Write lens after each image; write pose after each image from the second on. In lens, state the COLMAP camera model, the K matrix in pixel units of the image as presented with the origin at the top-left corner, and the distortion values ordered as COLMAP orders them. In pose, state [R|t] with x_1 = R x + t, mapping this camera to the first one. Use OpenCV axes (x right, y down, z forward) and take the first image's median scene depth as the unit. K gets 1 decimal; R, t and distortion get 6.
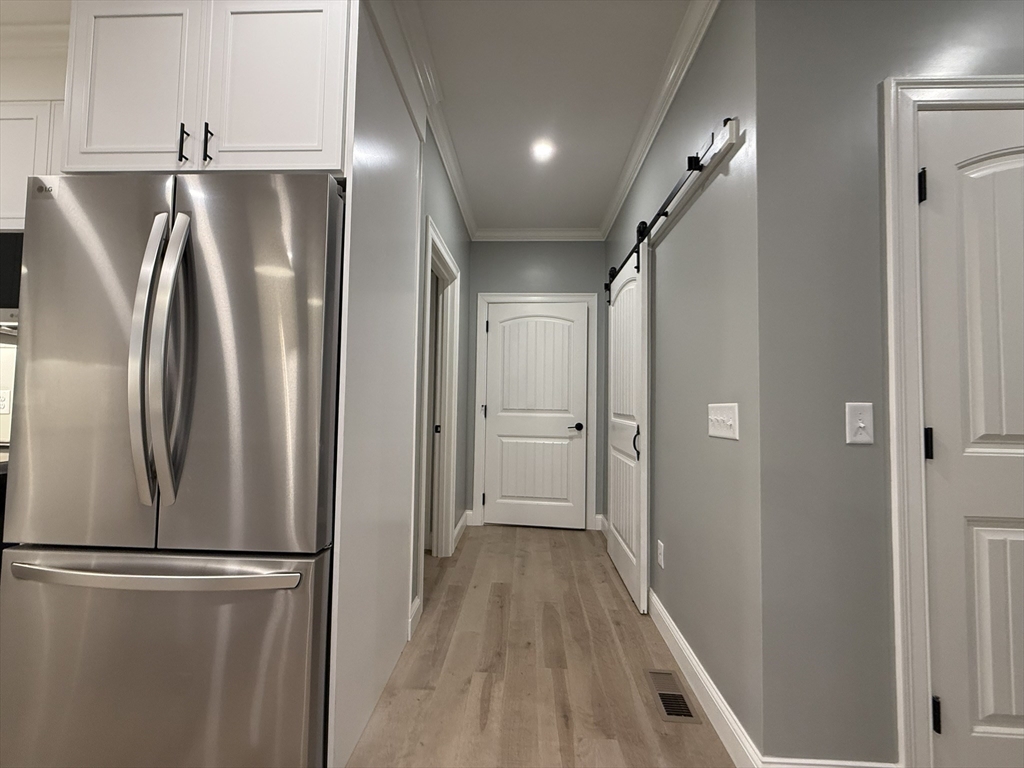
lens RADIAL K [[409.5, 0, 510.0], [0, 409.5, 384.2], [0, 0, 1]] dist [0.000464, -0.000011]
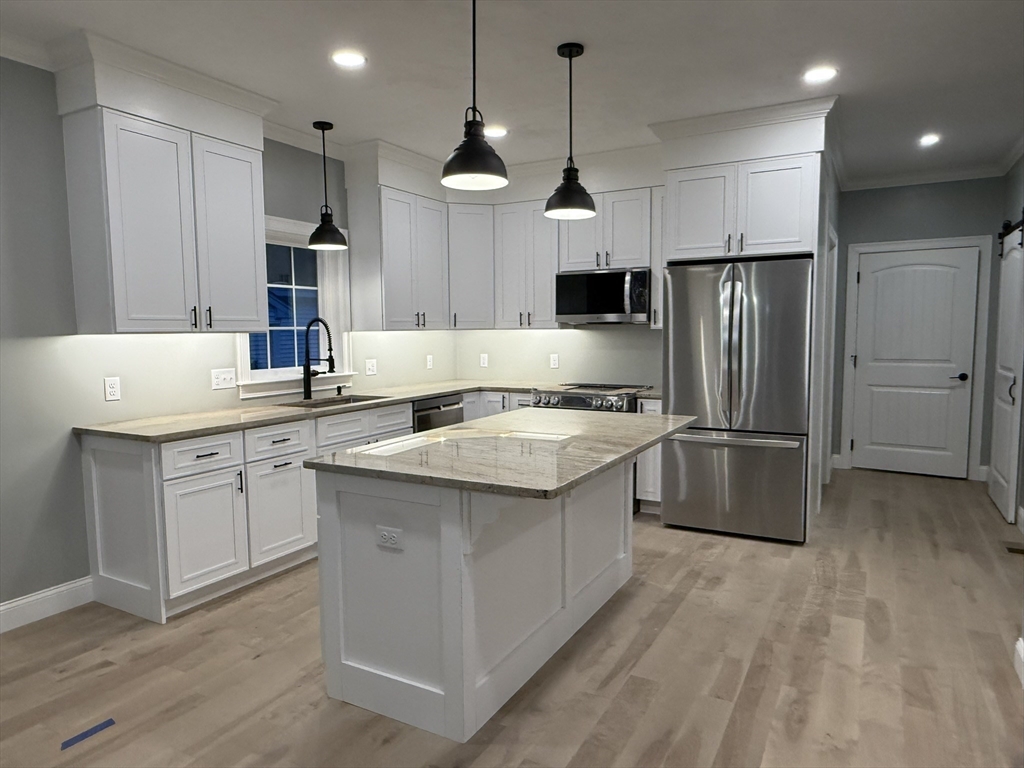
lens RADIAL K [[657.6, 0, 513.5], [0, 657.6, 388.5], [0, 0, 1]] dist [-0.001712, 0.007223]
pose [[0.895088, 0.014750, -0.445646, -0.096848], [0.042256, 0.992149, 0.117710, -0.104410], [0.443883, -0.124192, 0.887437, -0.925235]]
